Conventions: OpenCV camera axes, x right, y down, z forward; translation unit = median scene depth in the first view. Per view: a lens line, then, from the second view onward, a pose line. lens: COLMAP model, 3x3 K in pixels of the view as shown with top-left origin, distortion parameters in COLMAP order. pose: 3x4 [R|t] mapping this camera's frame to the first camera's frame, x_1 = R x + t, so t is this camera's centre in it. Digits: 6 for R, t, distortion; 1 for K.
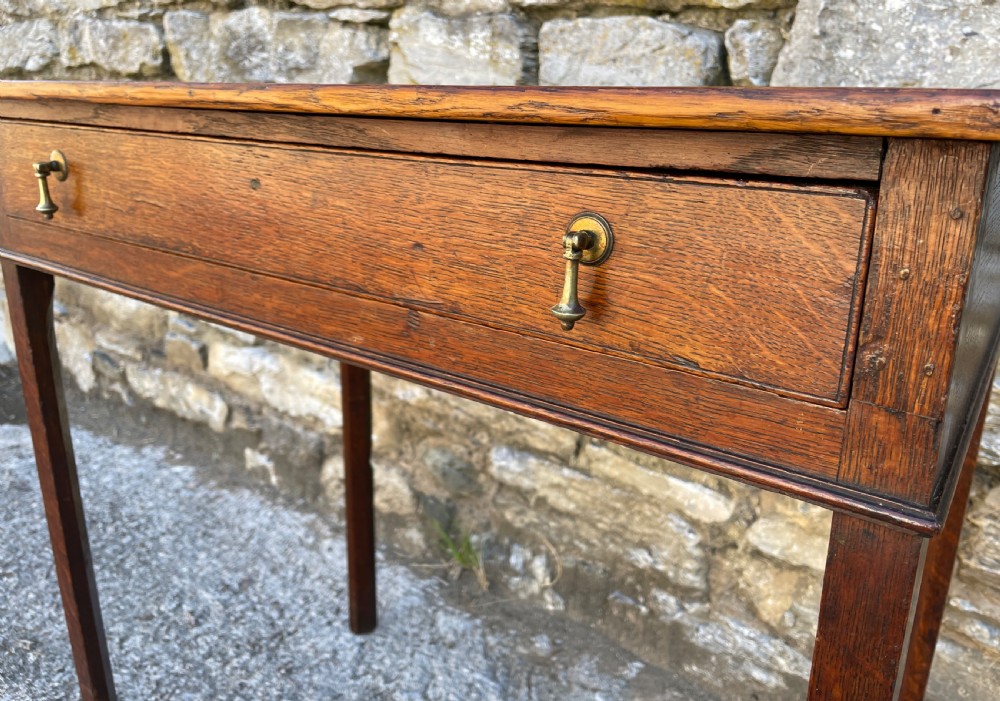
lens RADIAL K [[766.9, 0, 500.2], [0, 766.9, 319.4], [0, 0, 1]] dist [0.057479, -0.096189]
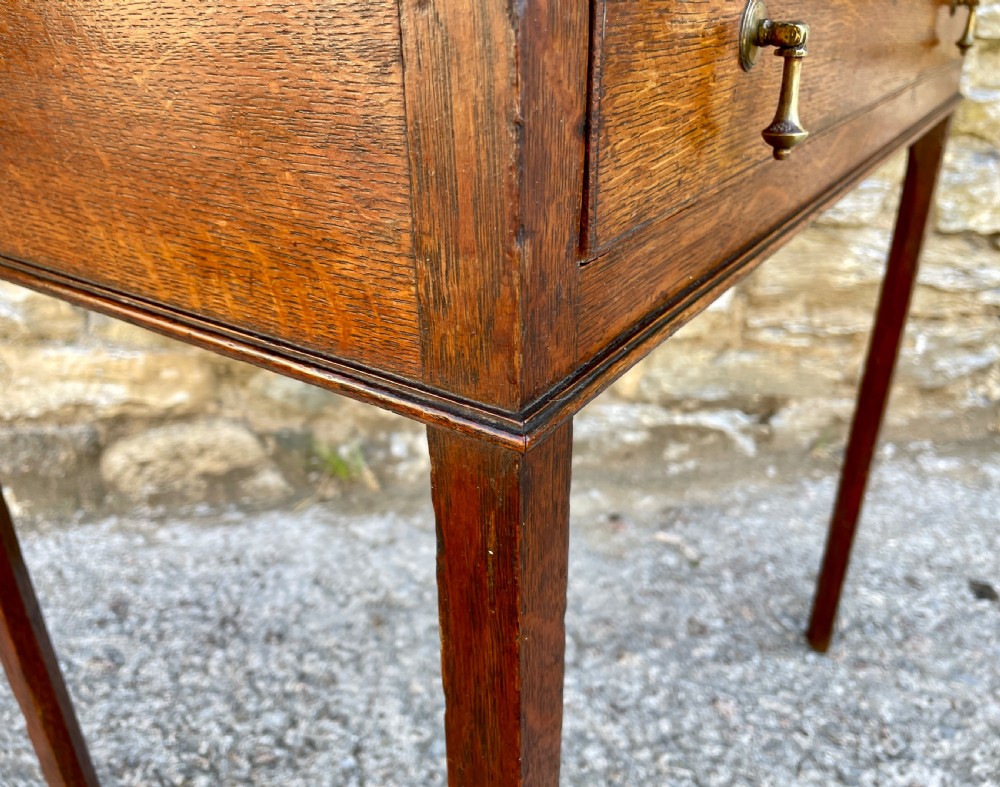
lens RADIAL K [[816.8, 0, 472.9], [0, 816.8, 390.6], [0, 0, 1]] dist [0.018386, -0.044597]
pose [[0.723701, -0.327216, 0.607607, -0.777770], [0.221537, 0.944000, 0.244509, -0.001673], [-0.653589, -0.042344, 0.755664, 0.181797]]
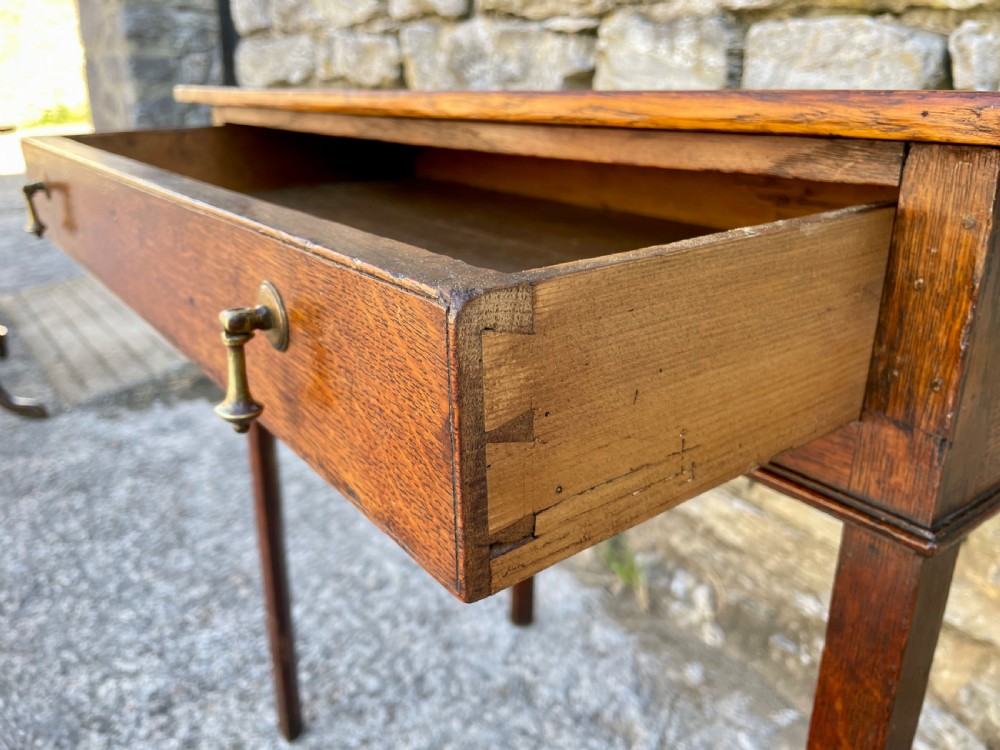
lens RADIAL K [[793.2, 0, 498.1], [0, 793.2, 377.9], [0, 0, 1]] dist [0.043176, -0.087432]
pose [[0.950783, 0.101767, -0.292670, 0.104202], [-0.088531, 0.994374, 0.058155, 0.015217], [0.296942, -0.029383, 0.954443, -0.039091]]
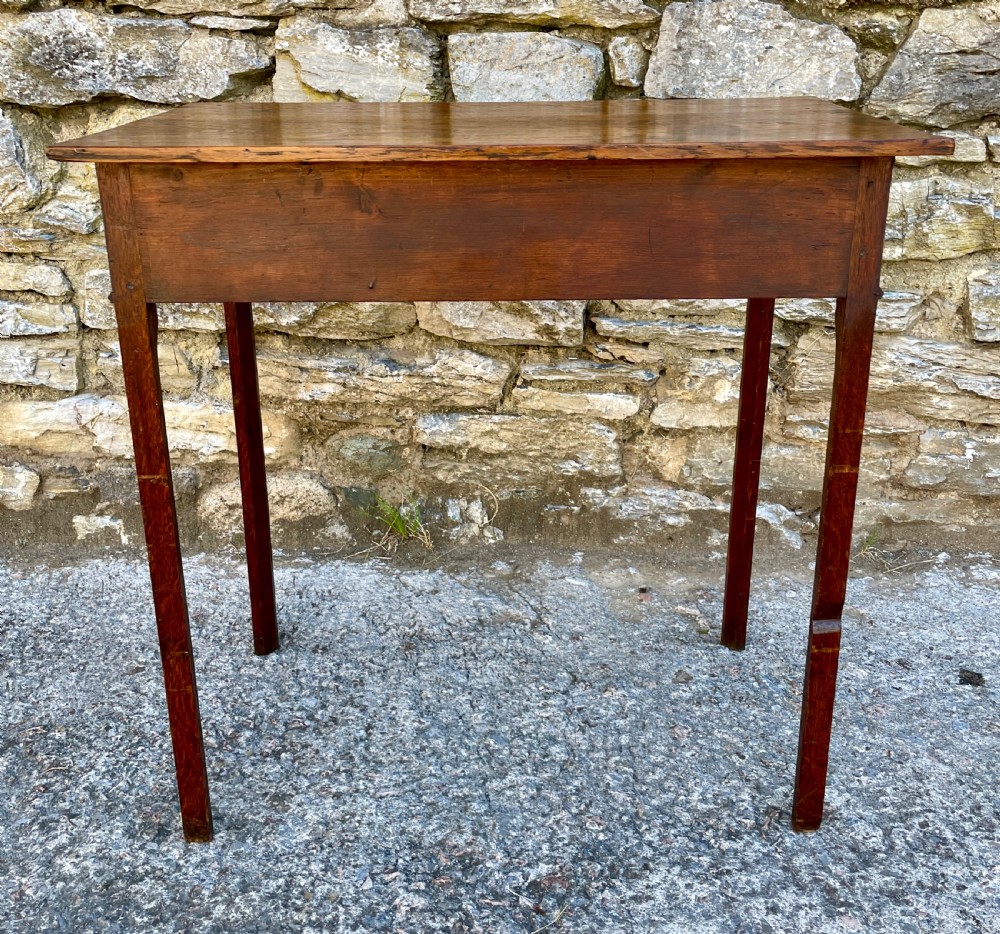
lens RADIAL K [[1078.0, 0, 501.8], [0, 1078.0, 408.6], [0, 0, 1]] dist [0.026729, 0.000000]
pose [[0.831305, -0.212596, 0.513551, -1.000397], [0.184888, 0.977111, 0.105212, 0.019943], [-0.524164, 0.007487, 0.851584, -0.534111]]
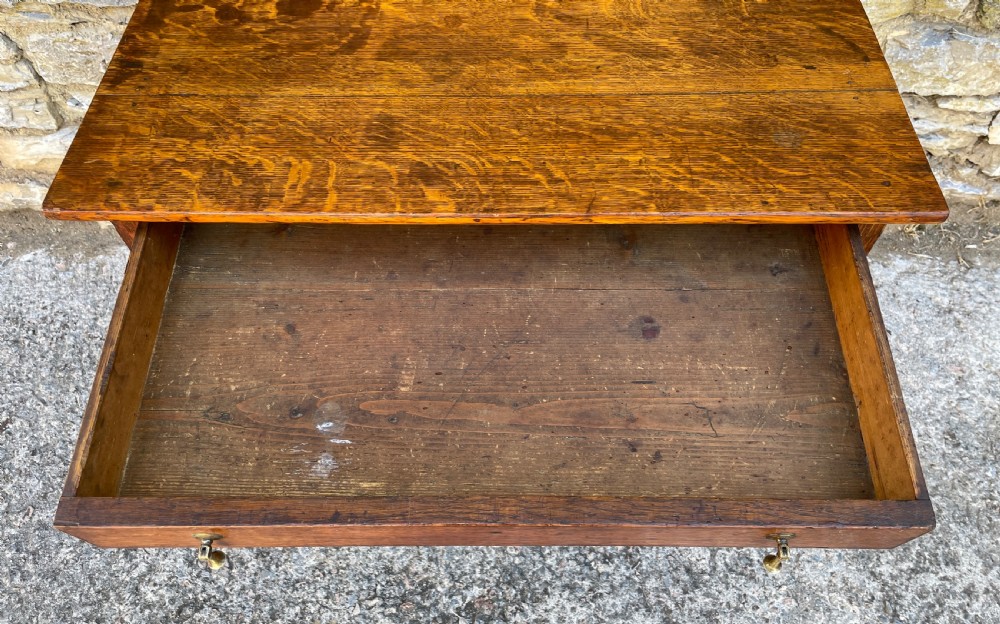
lens RADIAL K [[757.0, 0, 500.5], [0, 757.0, 292.9], [0, 0, 1]] dist [0.036972, -0.044970]
pose [[0.815842, -0.489421, 0.308007, -0.473910], [0.186671, 0.727010, 0.660765, -0.622895], [-0.547316, -0.481584, 0.684486, -0.090010]]
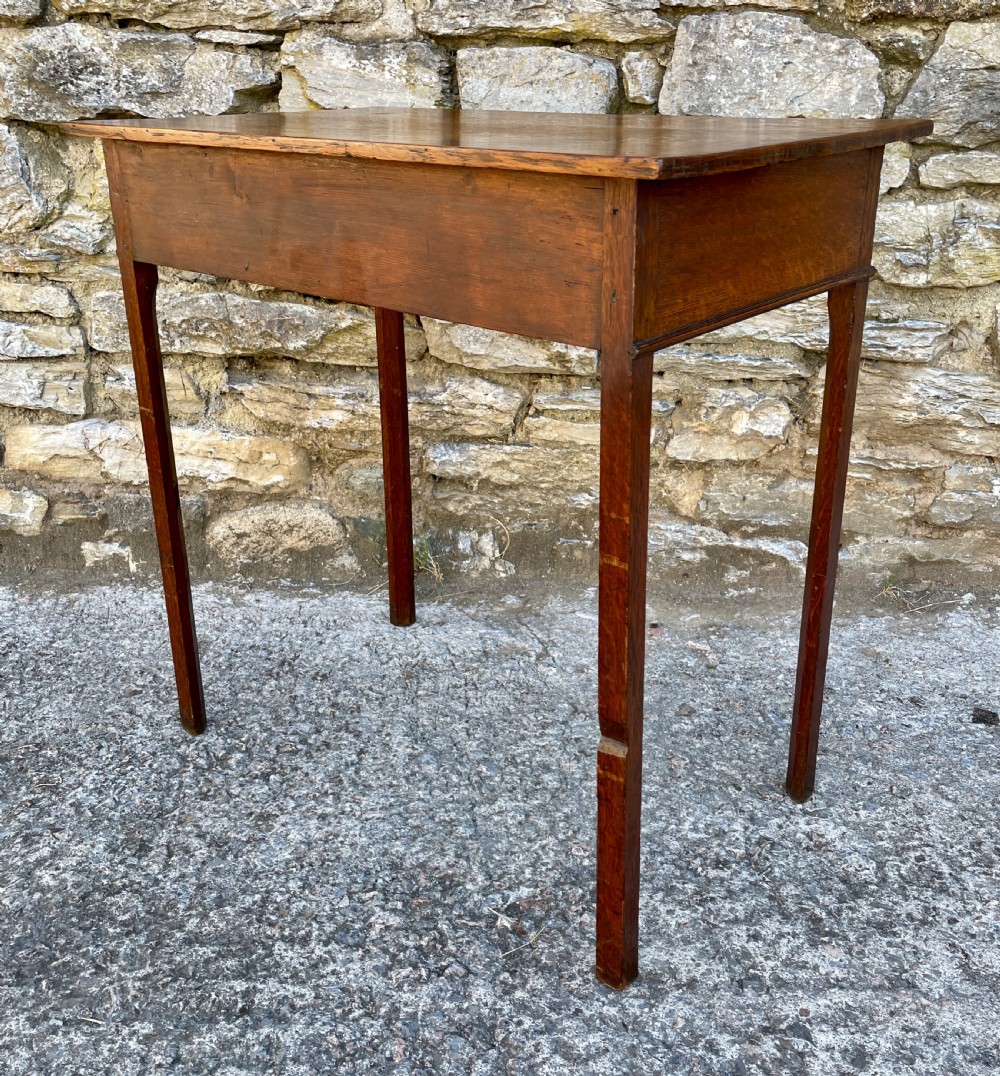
lens RADIAL K [[1100.0, 0, 526.5], [0, 1100.0, 480.9], [0, 0, 1]] dist [0.029552, 0.000000]
pose [[0.850429, -0.206562, 0.483841, -0.927697], [0.175229, 0.978396, 0.109704, 0.098264], [-0.496049, -0.008512, 0.868253, -0.580015]]
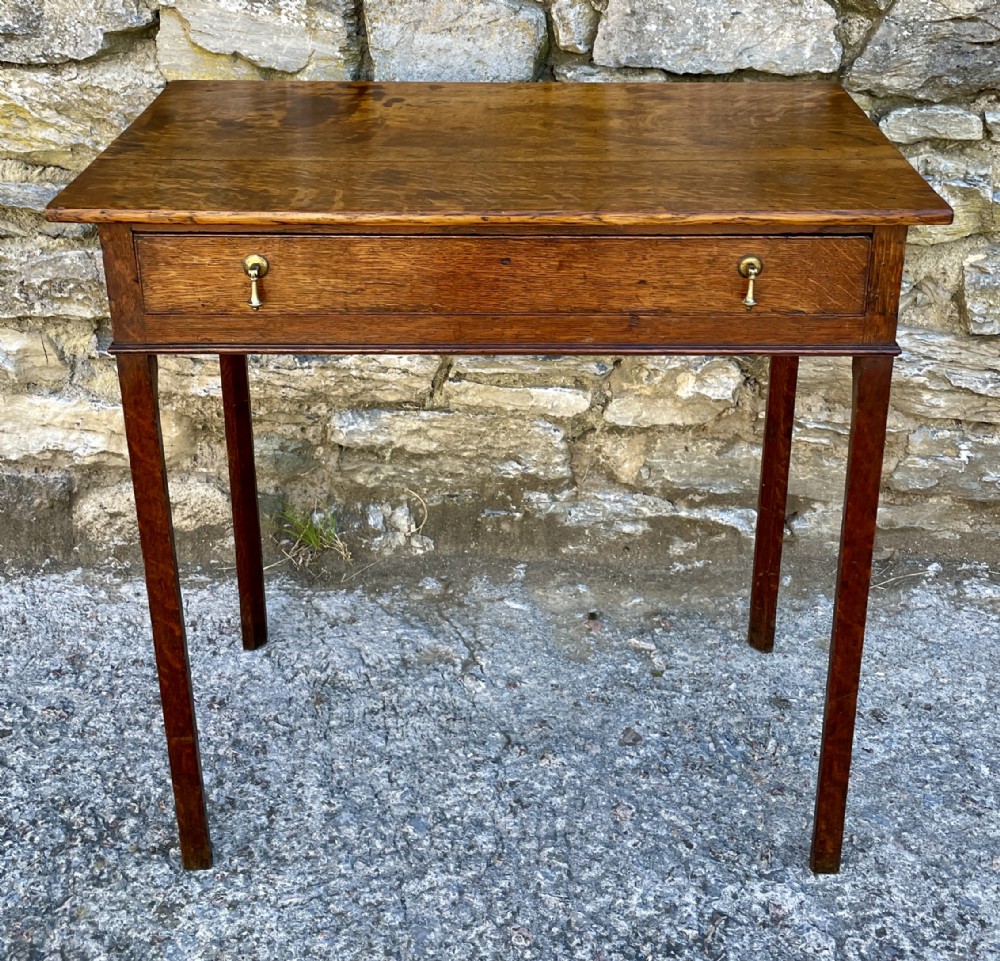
lens RADIAL K [[1343.3, 0, 519.0], [0, 1343.3, 279.1], [0, 0, 1]] dist [0.022536, 0.000000]
pose [[0.809457, -0.235317, 0.537963, -0.959896], [0.177009, 0.971354, 0.158551, -0.307660], [-0.559863, -0.033116, 0.827923, -0.688179]]
